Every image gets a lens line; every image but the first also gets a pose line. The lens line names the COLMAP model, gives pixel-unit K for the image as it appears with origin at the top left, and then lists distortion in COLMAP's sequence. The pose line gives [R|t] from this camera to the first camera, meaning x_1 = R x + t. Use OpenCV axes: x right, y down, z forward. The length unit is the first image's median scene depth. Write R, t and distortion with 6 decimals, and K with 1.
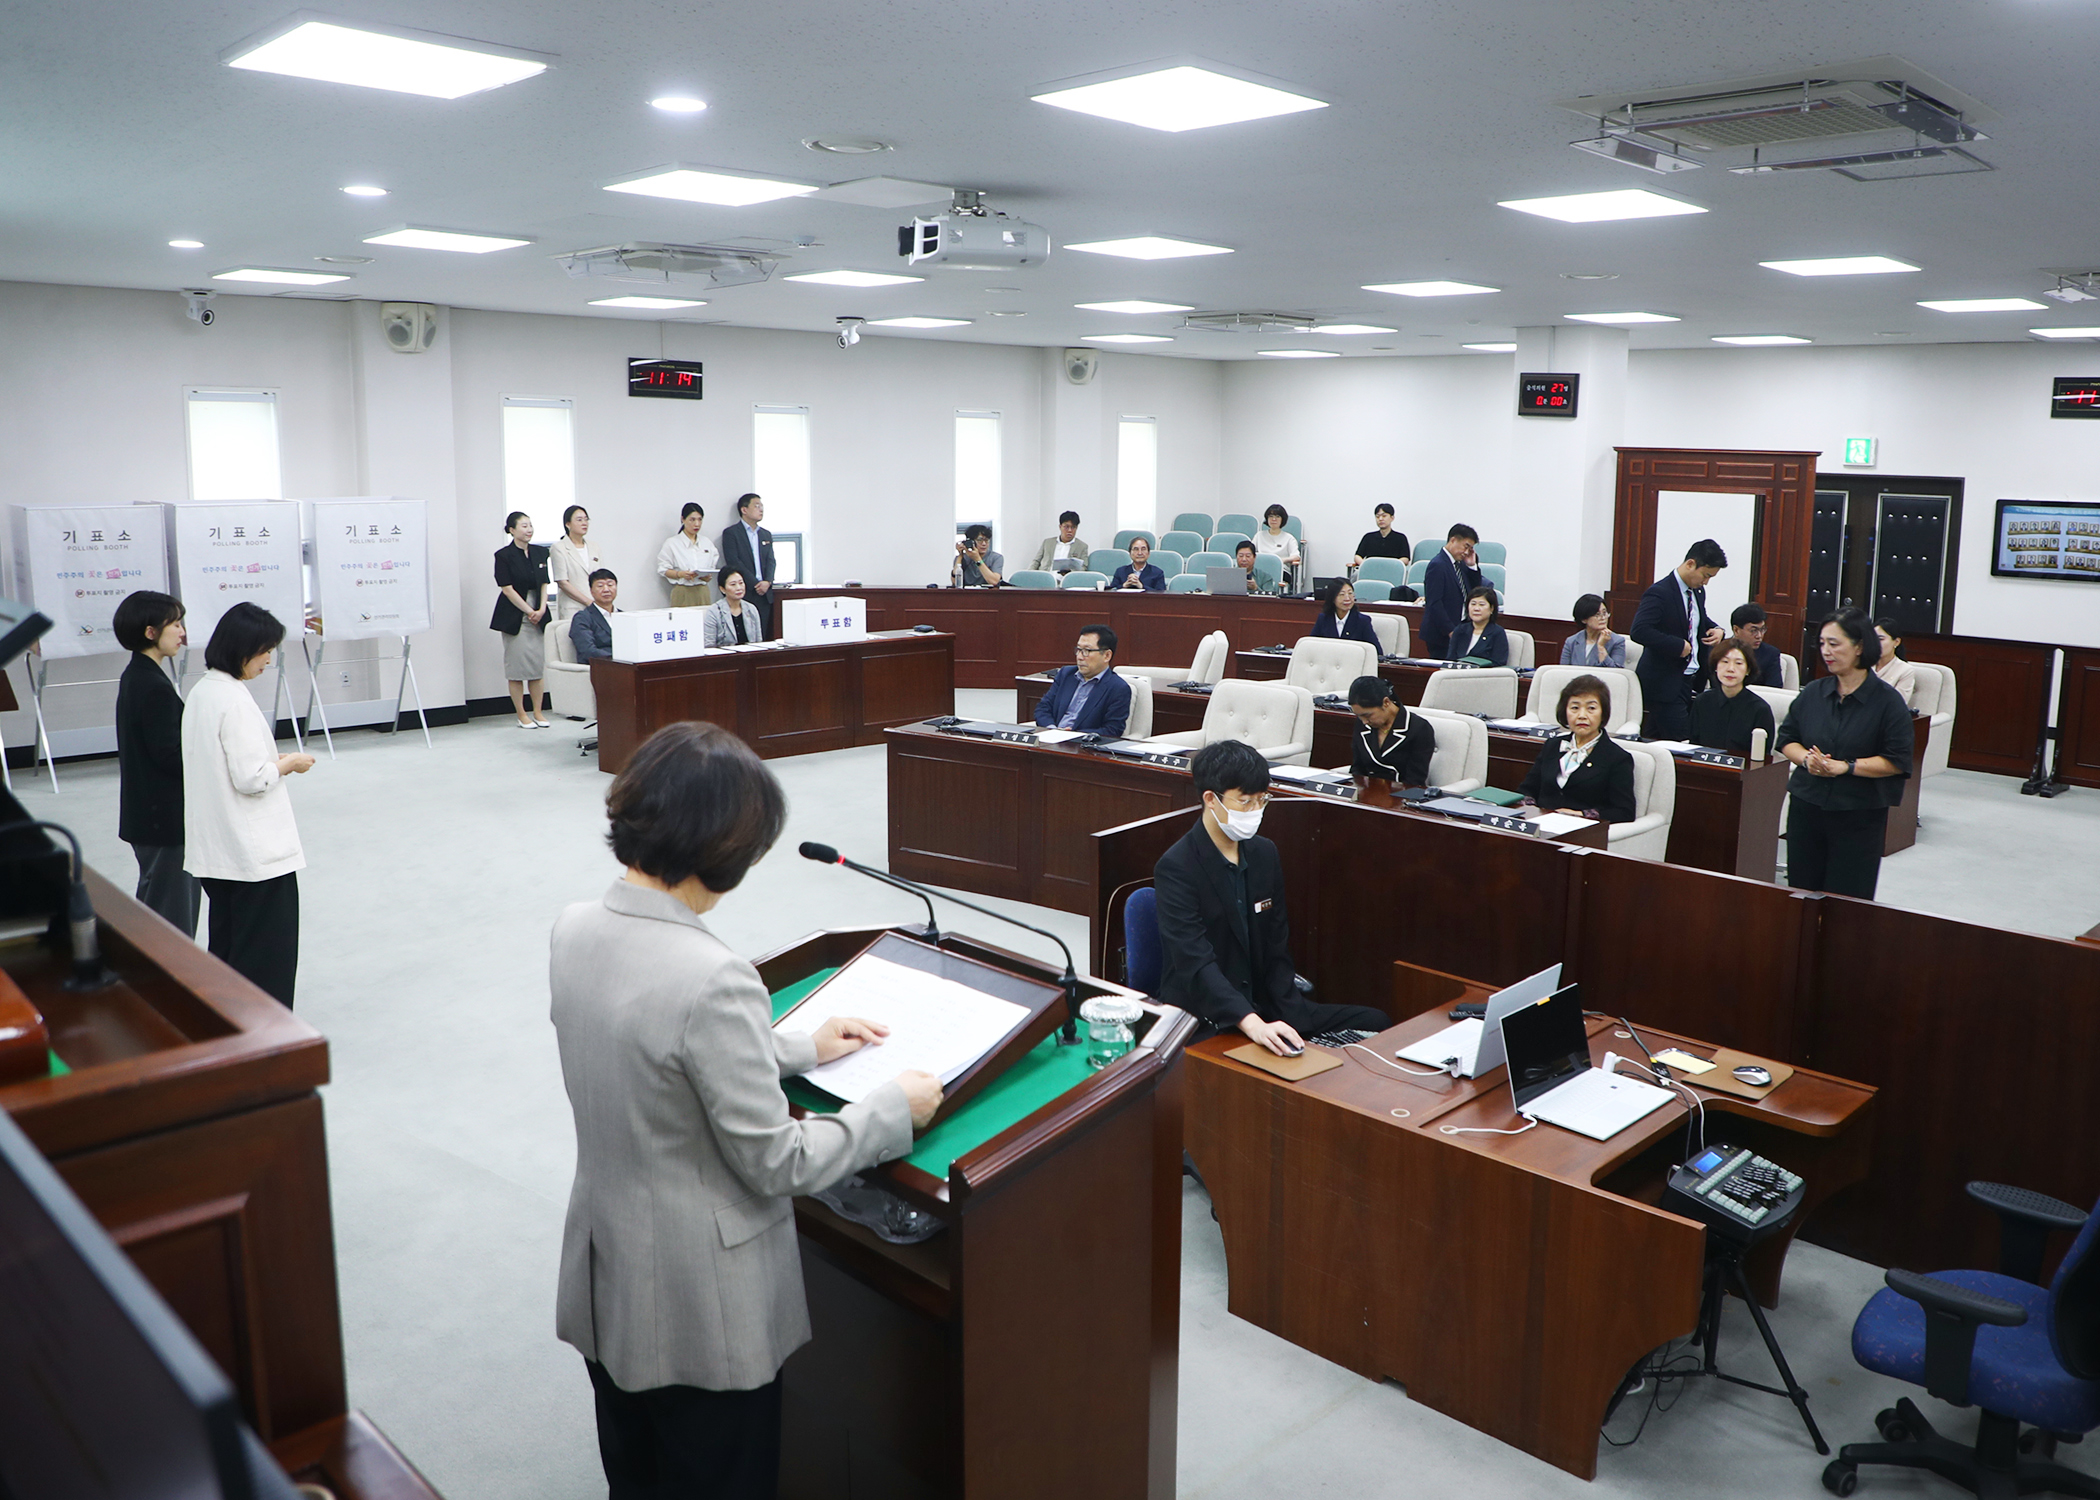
lens RADIAL K [[1628.3, 0, 1103.0], [0, 1628.3, 724.9], [0, 0, 1]] dist [-0.024605, 0.006862]
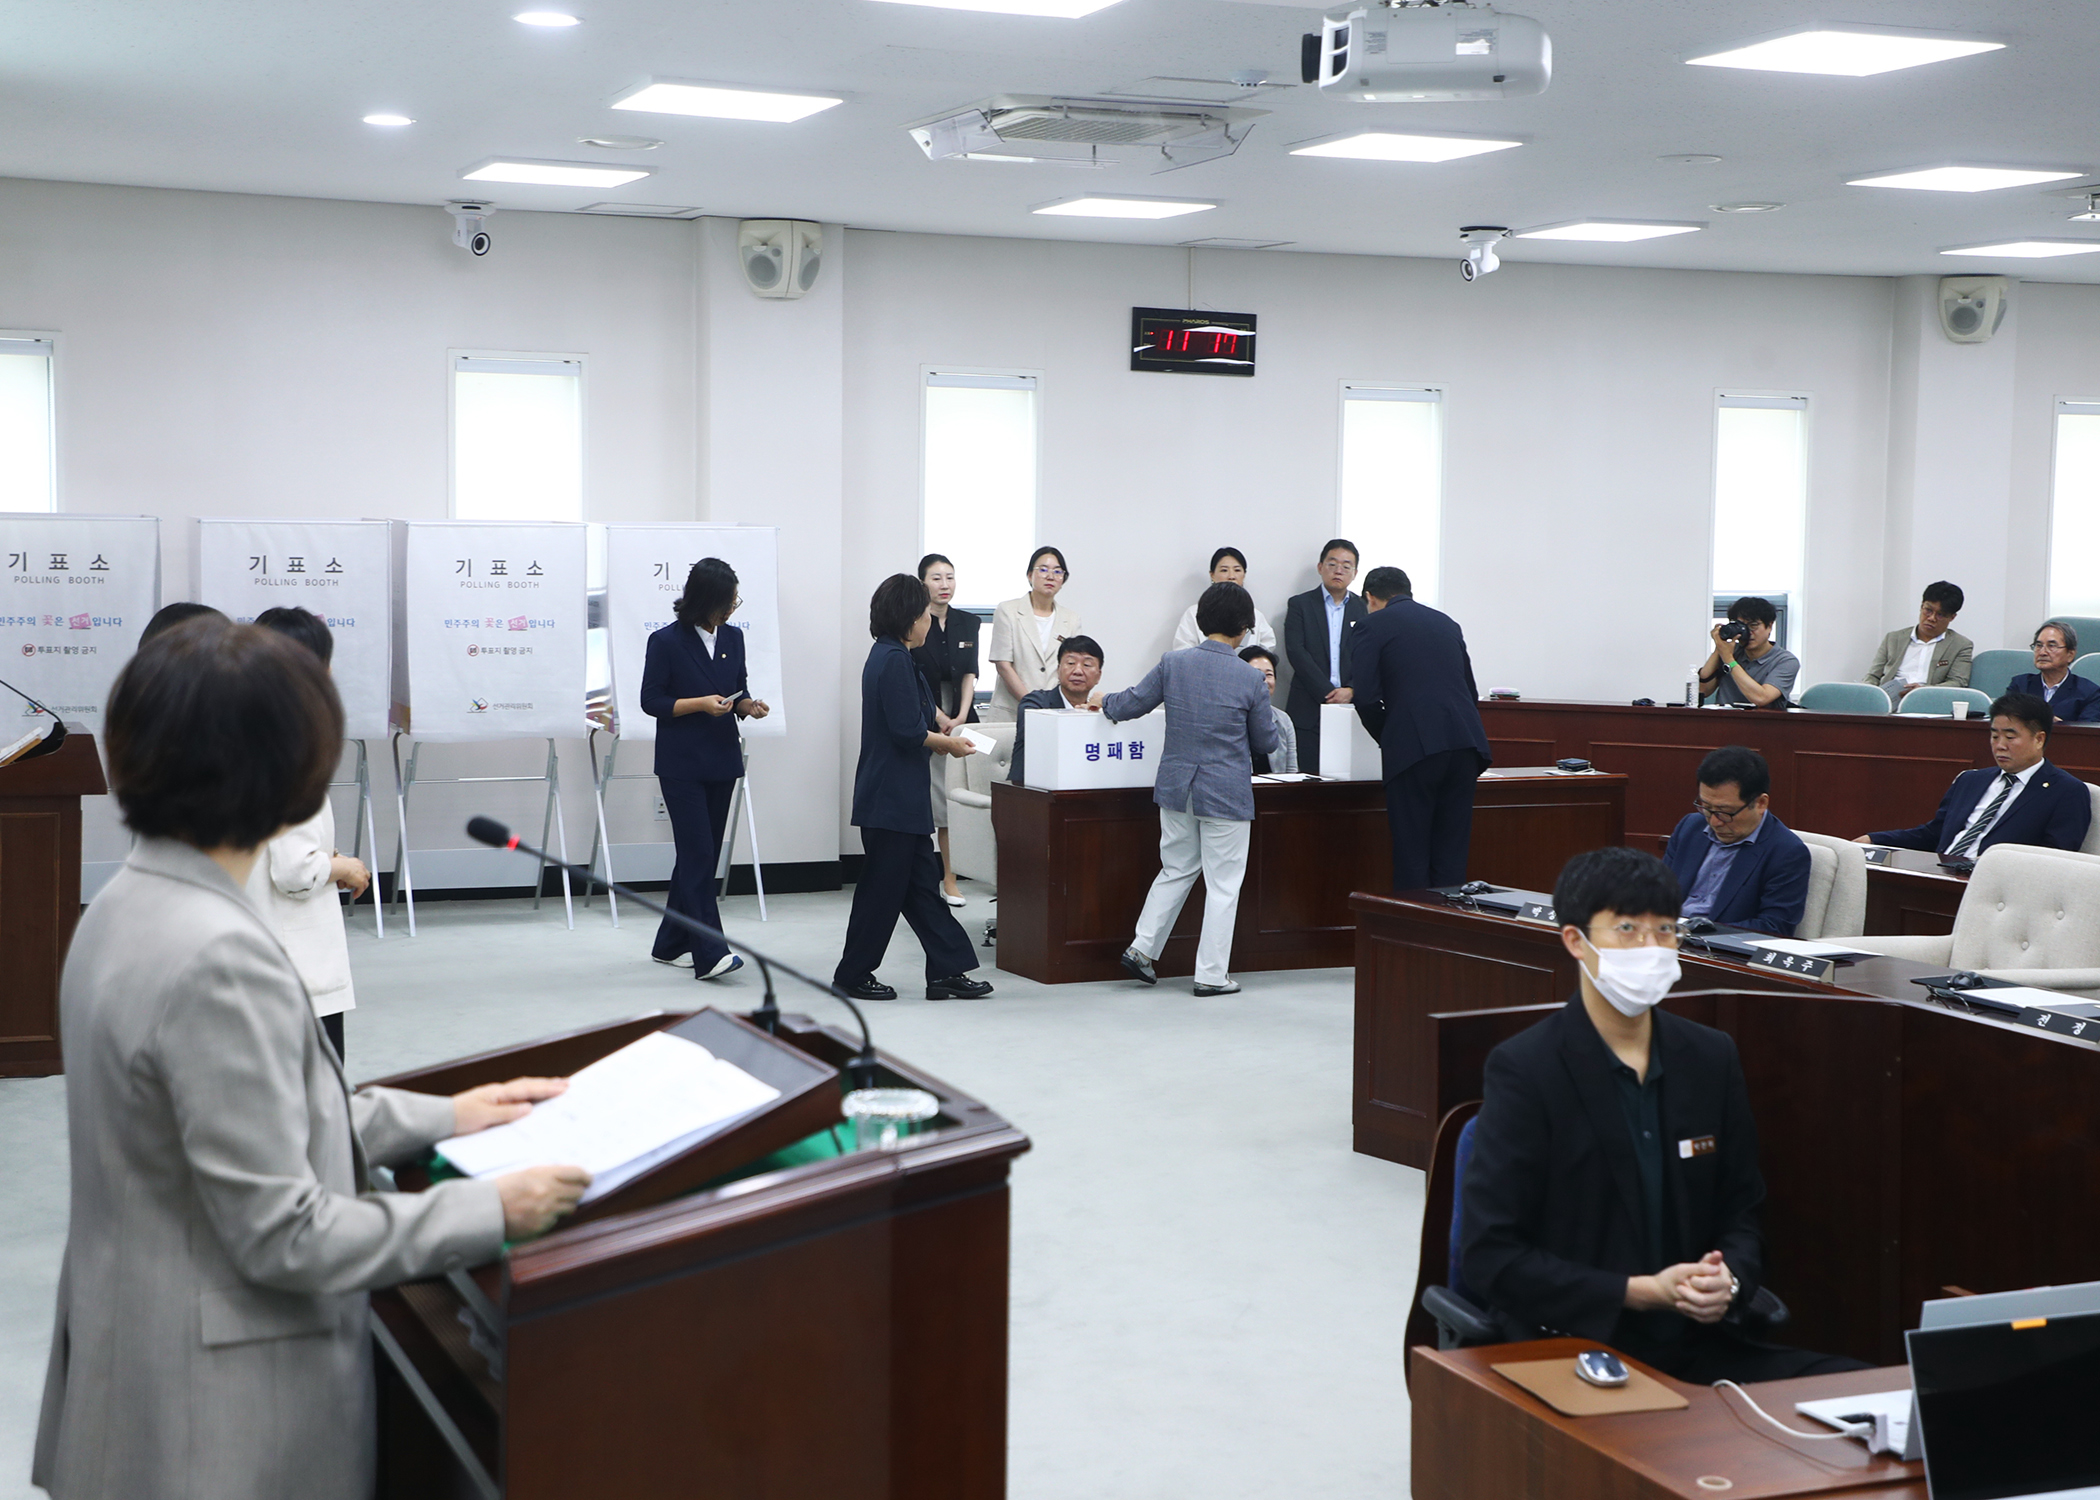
lens RADIAL K [[2960.3, 0, 1078.2], [0, 2960.3, 690.2], [0, 0, 1]] dist [0.268965, -0.564788]
pose [[0.929750, 0.026567, -0.367231, 0.114016], [-0.066080, 0.993239, -0.095446, 0.026455], [0.362212, 0.113007, 0.925220, -0.022445]]
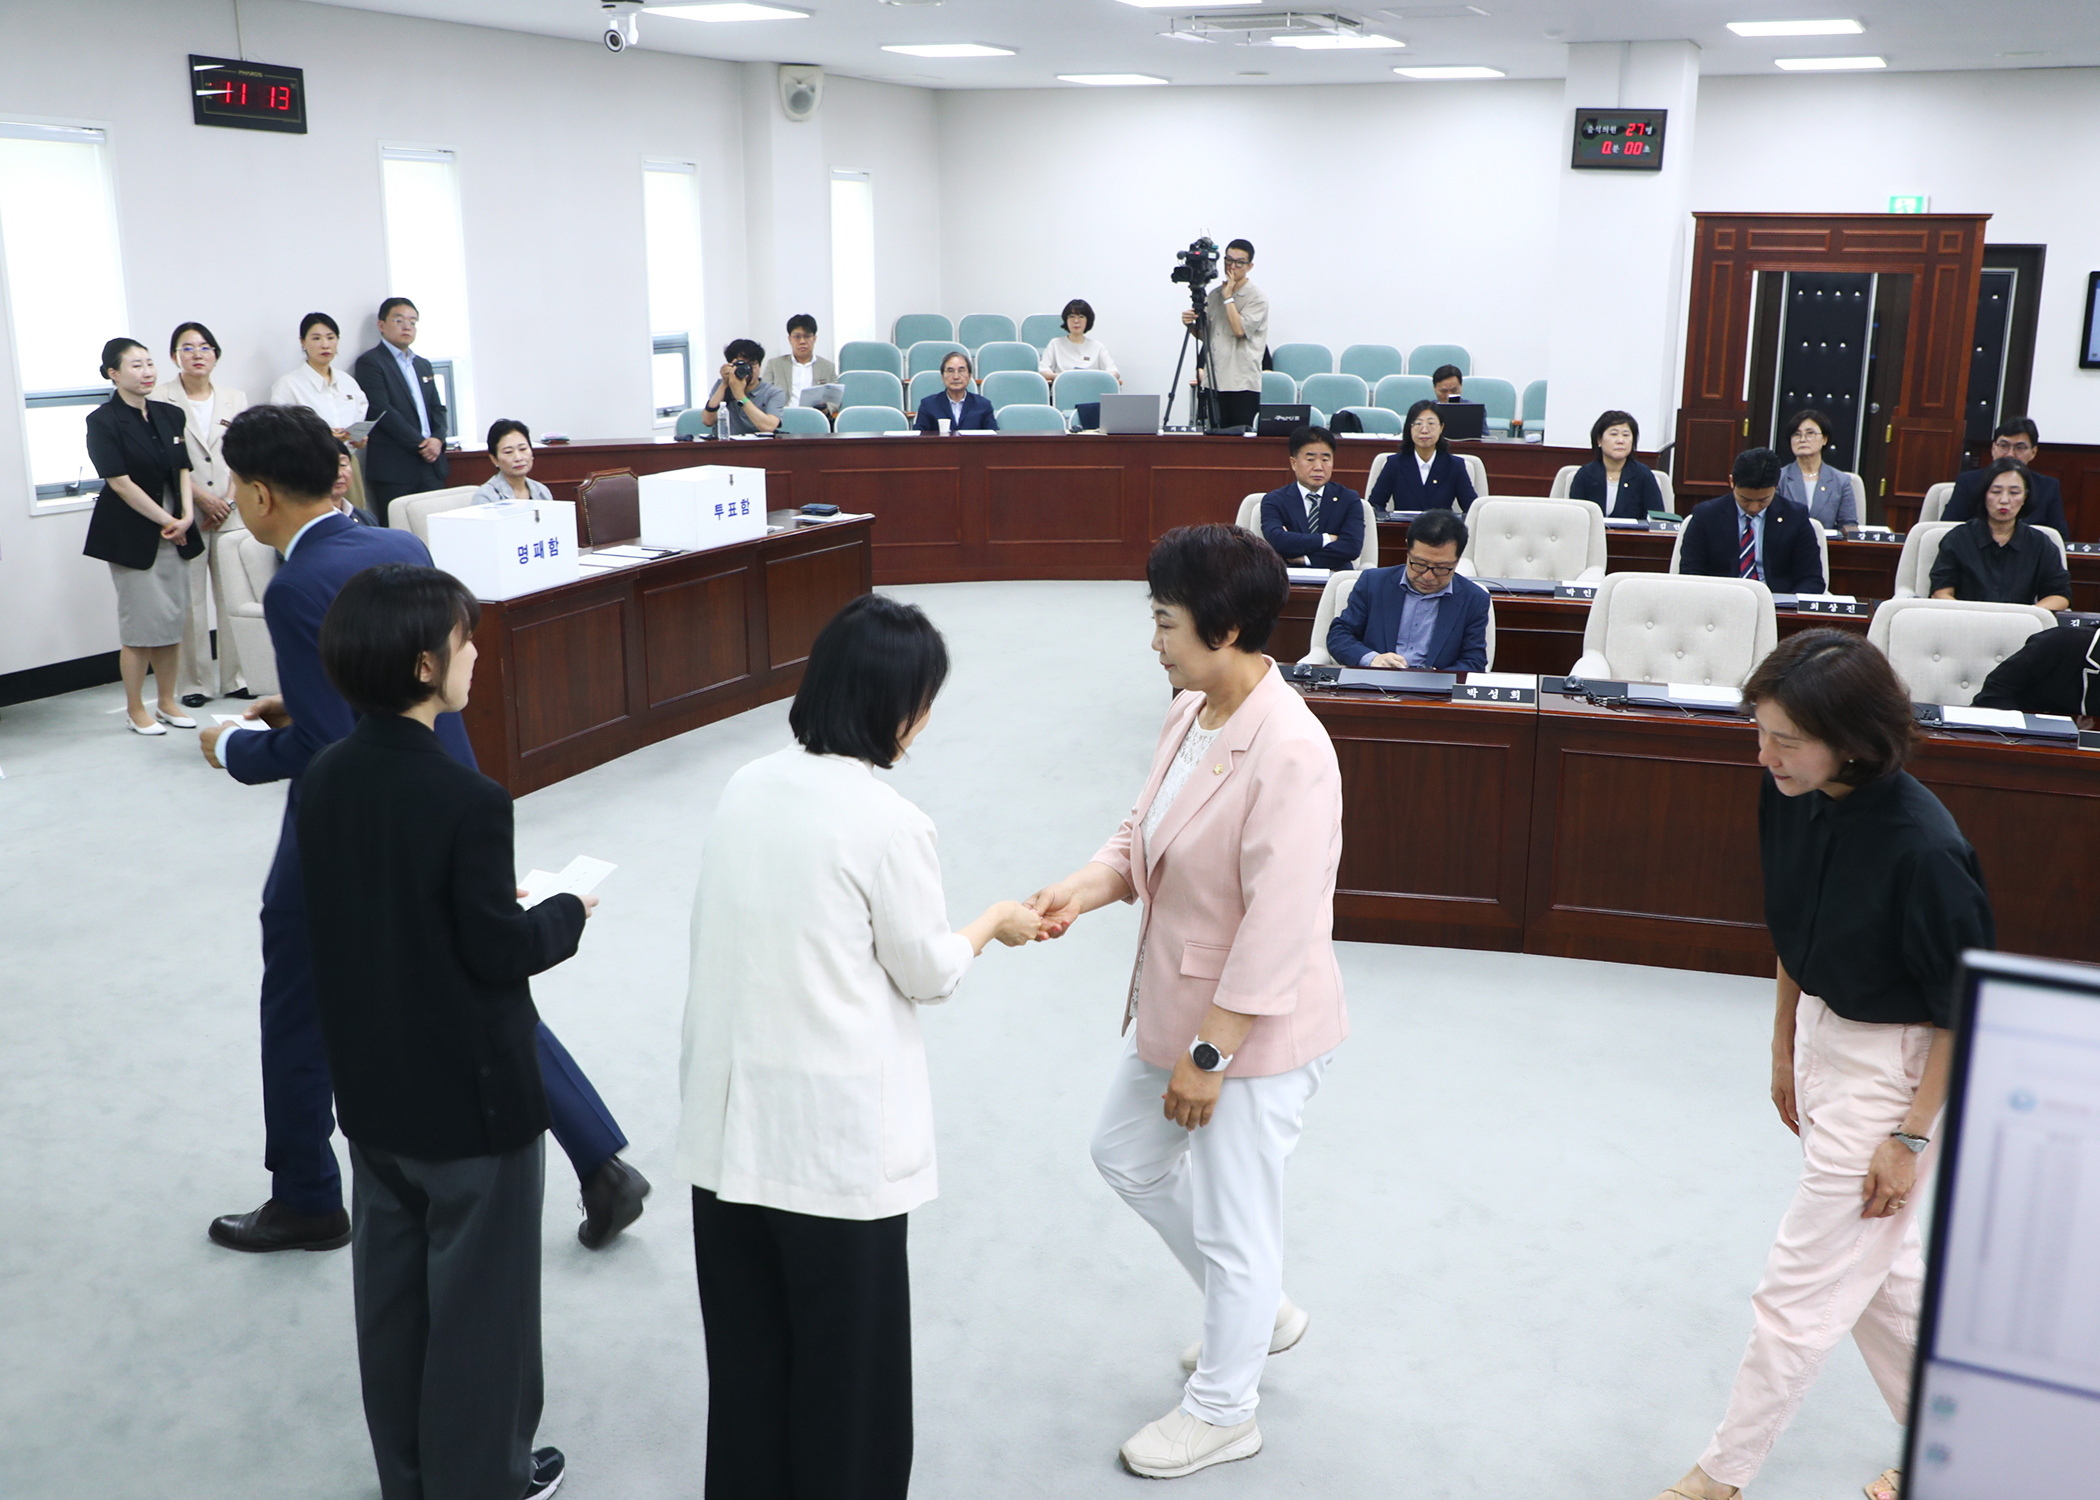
lens RADIAL K [[2138.3, 0, 1081.7], [0, 2138.3, 630.7], [0, 0, 1]] dist [-0.001030, 0.188647]
pose [[0.927799, -0.074470, 0.365573, -0.334723], [0.066458, 0.997194, 0.034472, -0.036282], [-0.367114, -0.007688, 0.930144, 0.211747]]
